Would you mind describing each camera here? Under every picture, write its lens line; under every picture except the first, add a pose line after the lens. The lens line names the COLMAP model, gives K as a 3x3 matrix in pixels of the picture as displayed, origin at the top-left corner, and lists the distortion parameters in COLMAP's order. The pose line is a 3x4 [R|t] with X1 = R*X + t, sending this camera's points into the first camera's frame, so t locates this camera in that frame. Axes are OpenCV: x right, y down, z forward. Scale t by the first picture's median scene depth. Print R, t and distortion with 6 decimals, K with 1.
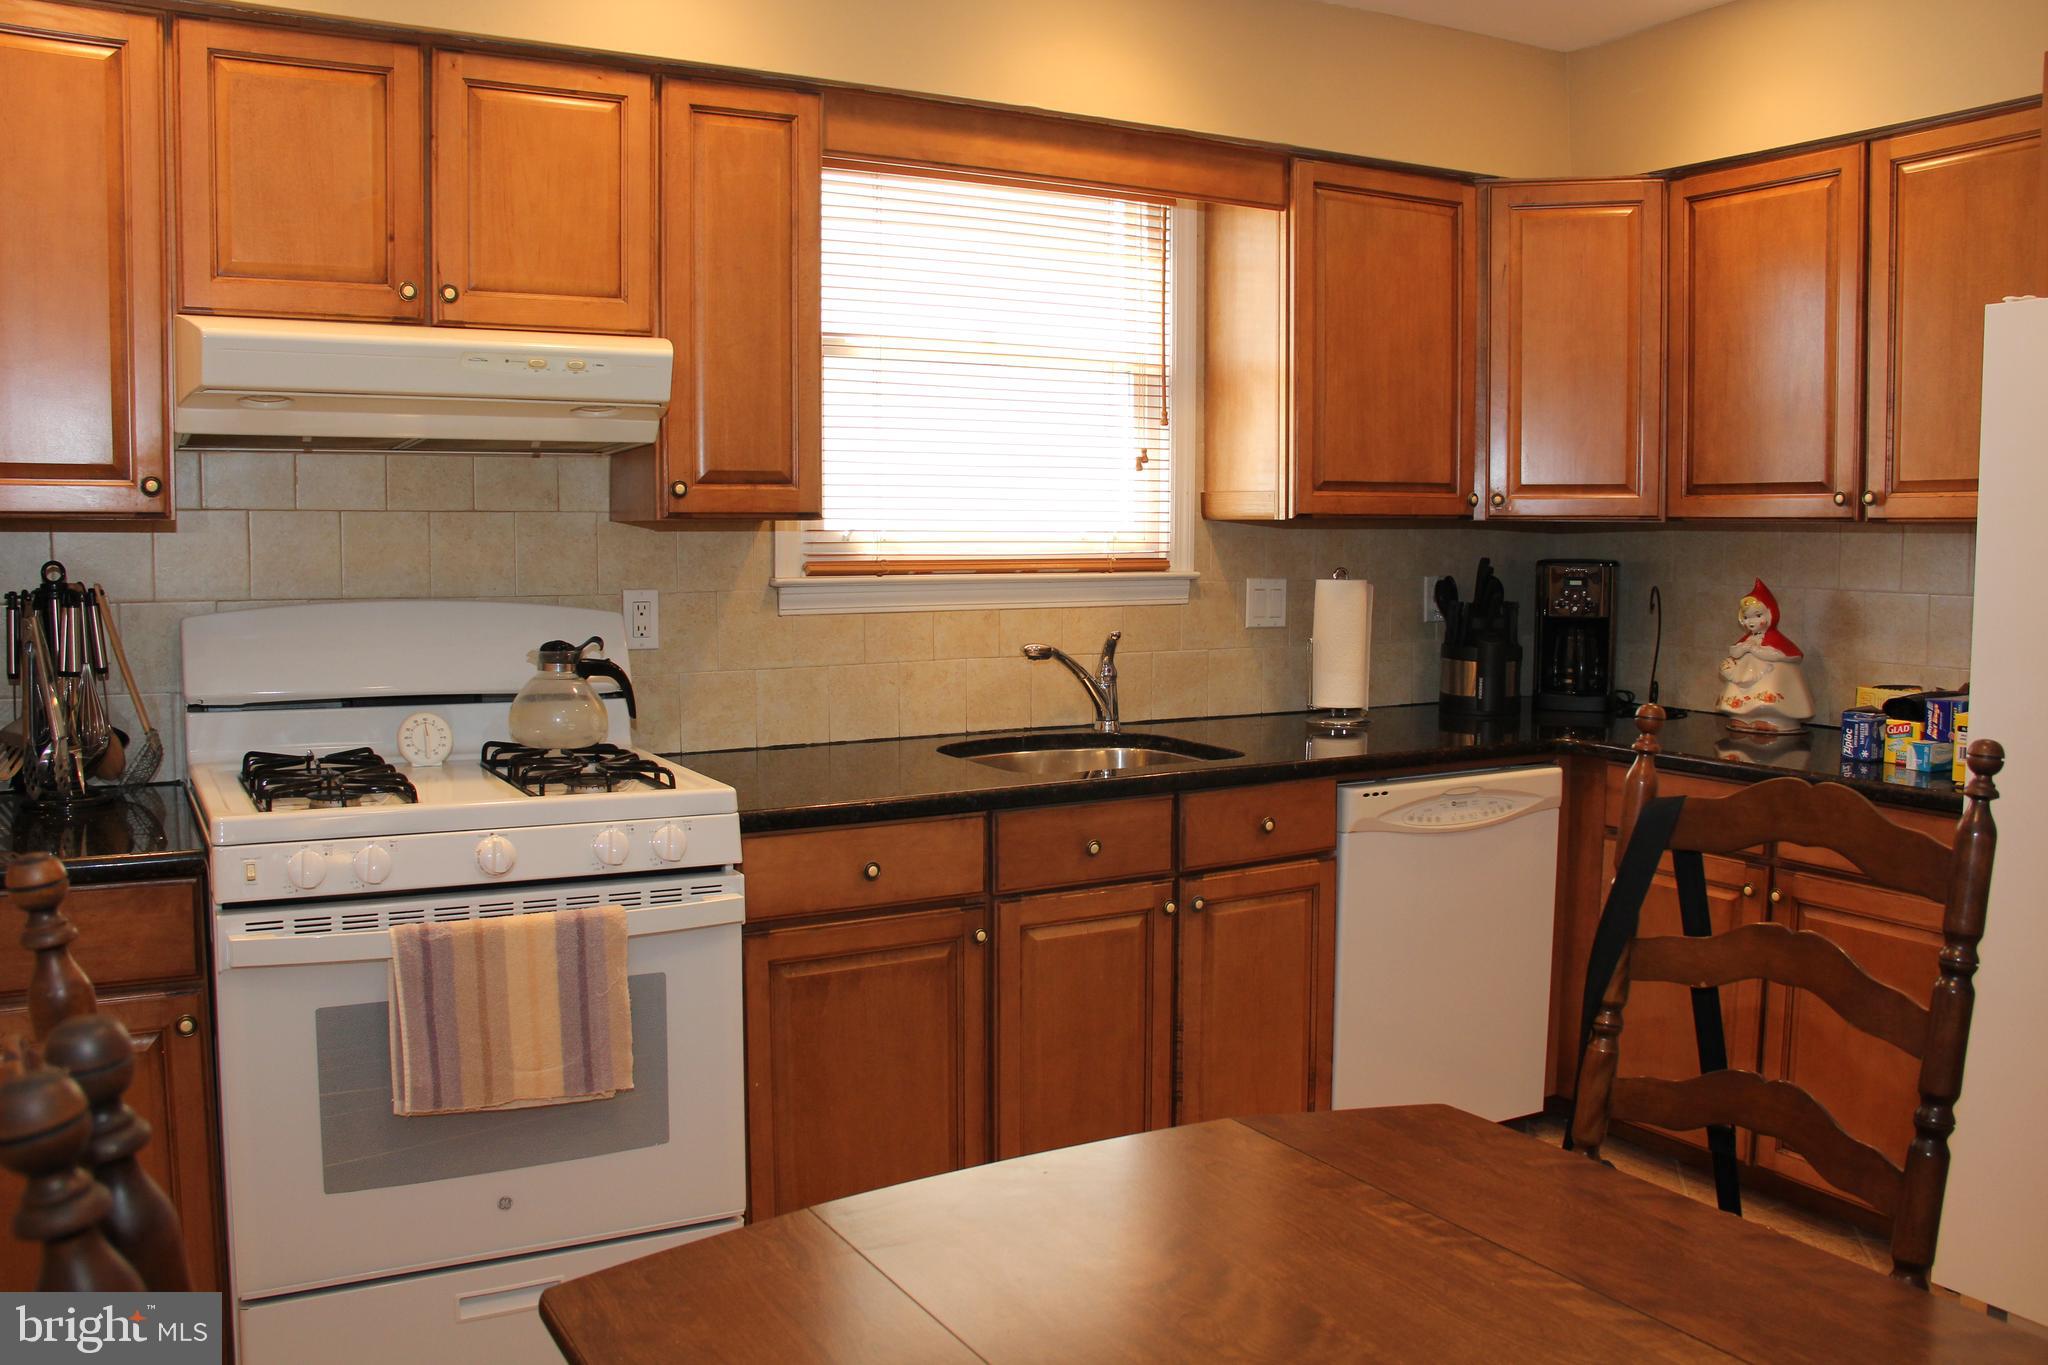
lens RADIAL K [[1709.8, 0, 1024.0], [0, 1709.8, 682.5], [0, 0, 1]] dist [-0.164856, 0.137589]
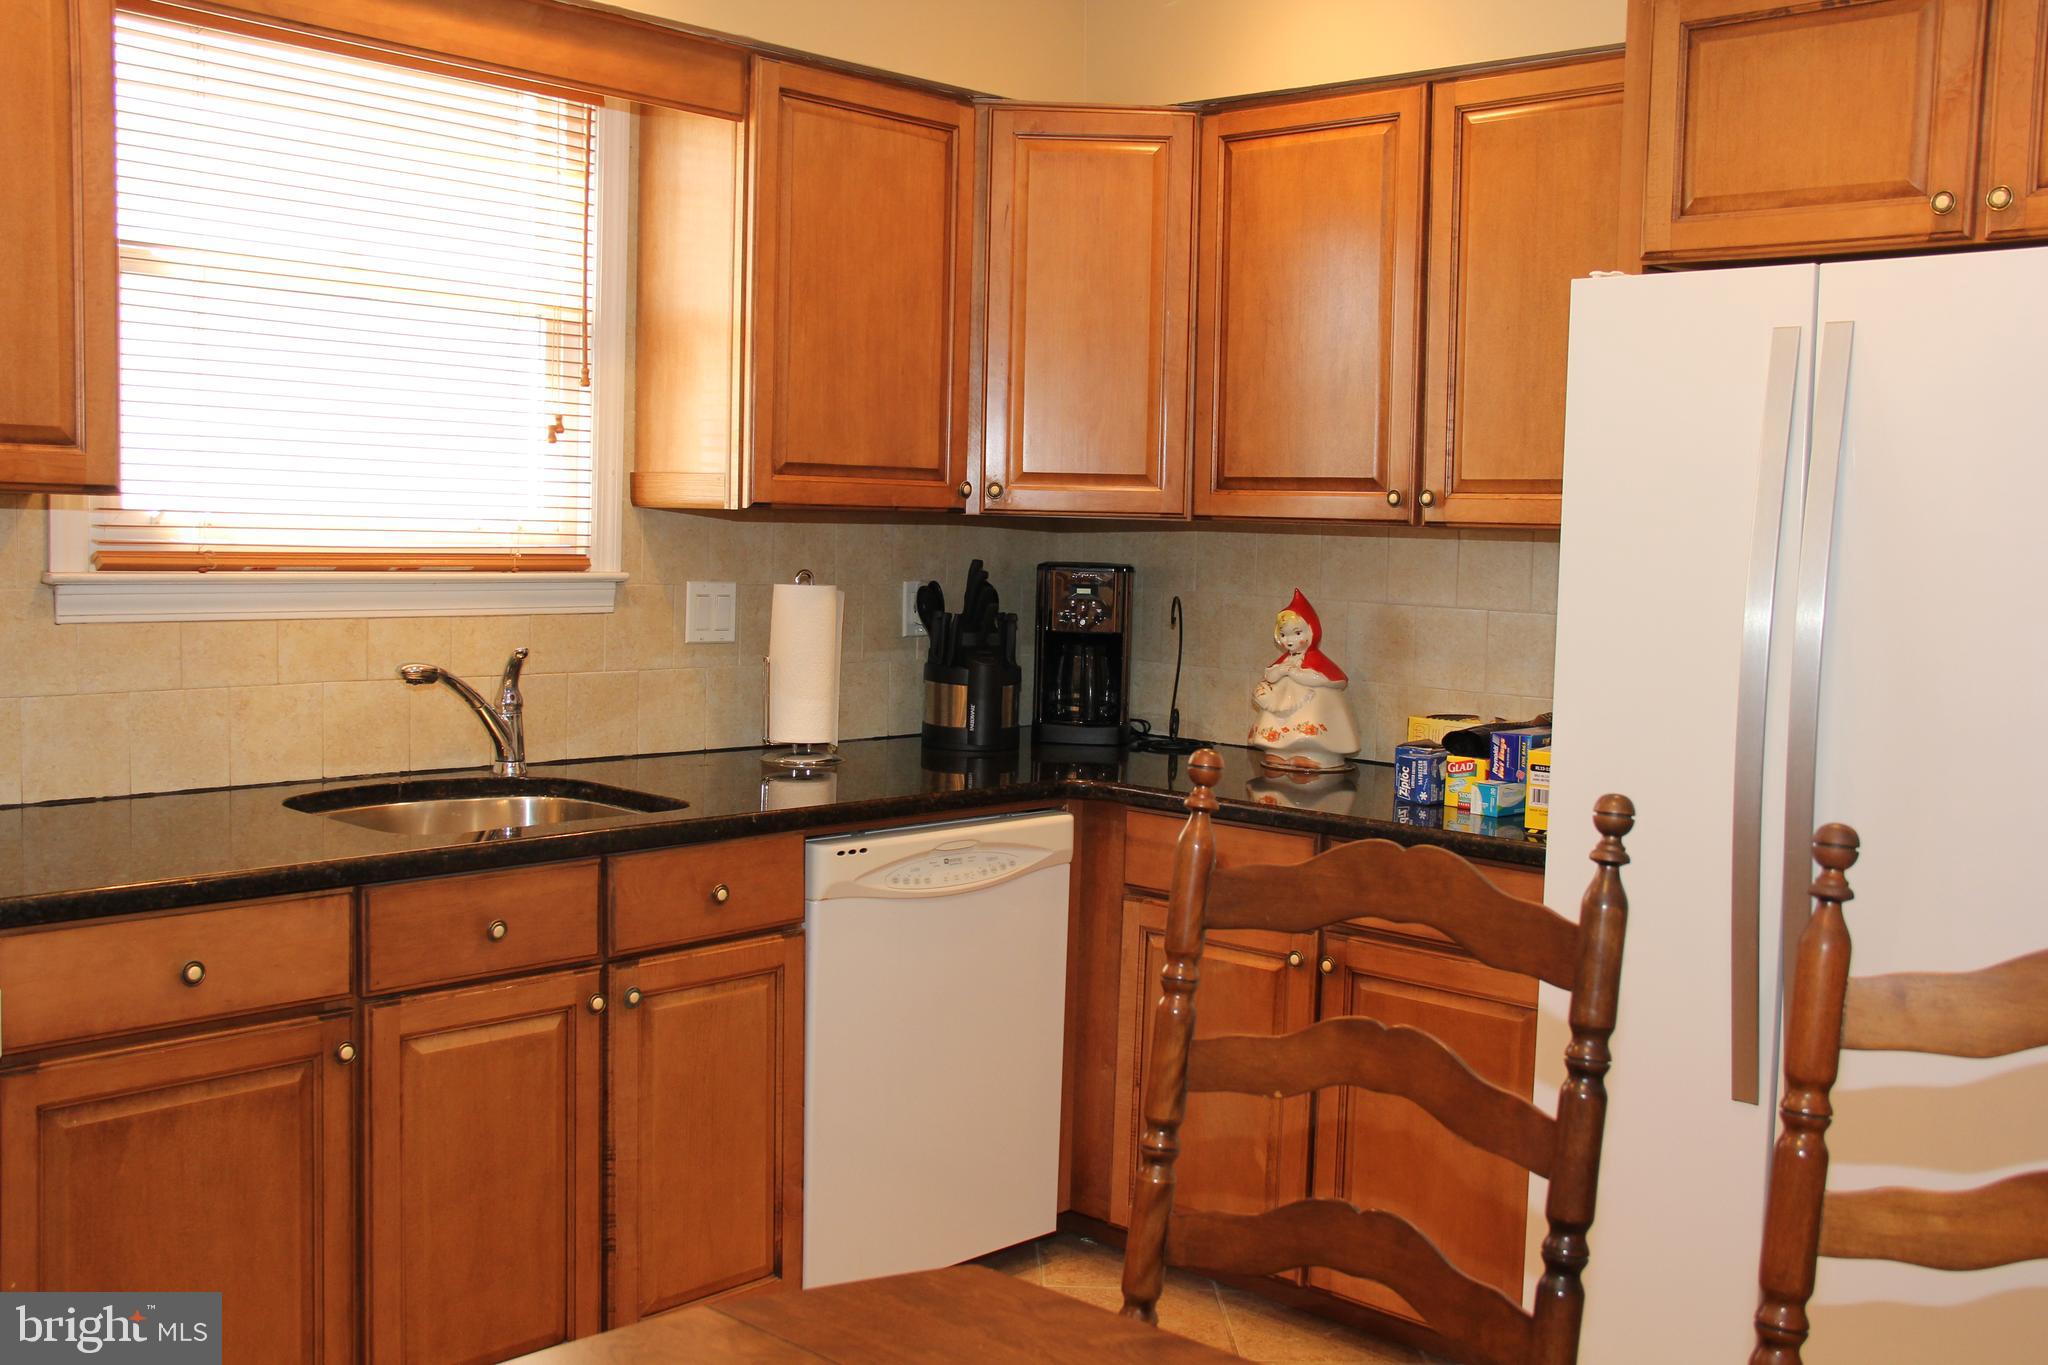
lens RADIAL K [[2037.1, 0, 1011.9], [0, 2037.1, 689.3], [0, 0, 1]] dist [-0.109140, 0.232723]
pose [[0.955143, 0.000940, 0.296144, -0.007502], [0.000575, 0.999987, -0.005026, -0.006898], [-0.296145, 0.004971, 0.955130, 0.054765]]
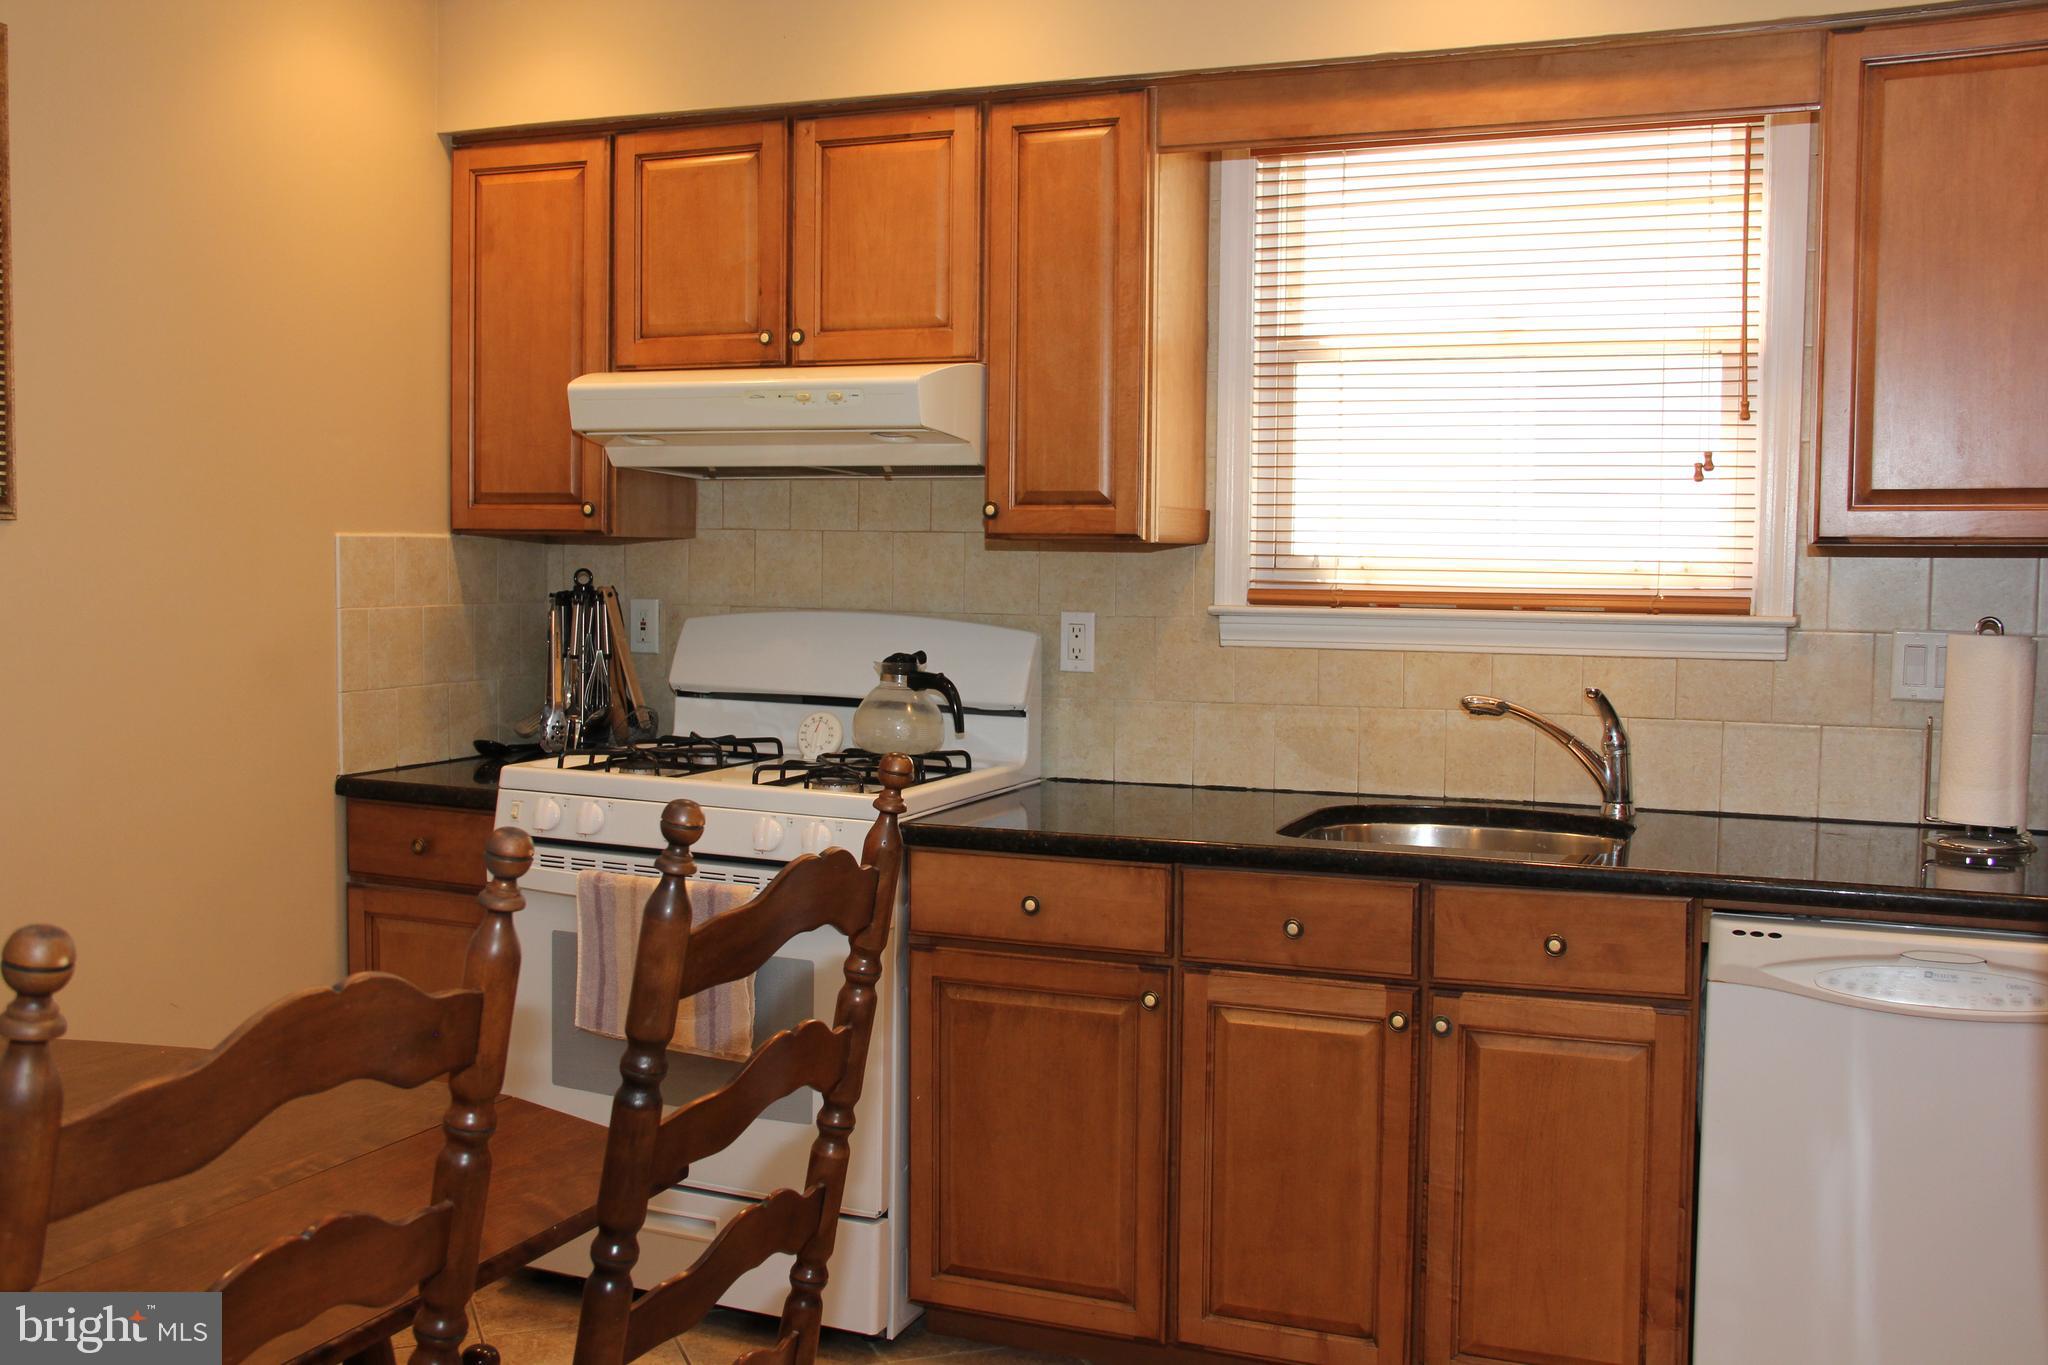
lens RADIAL K [[2037.1, 0, 1011.9], [0, 2037.1, 689.3], [0, 0, 1]] dist [-0.109140, 0.232723]
pose [[0.599006, 0.058151, -0.798630, 0.721869], [-0.081382, 0.996616, 0.011528, -0.020557], [0.796598, 0.058089, 0.601712, 0.261187]]
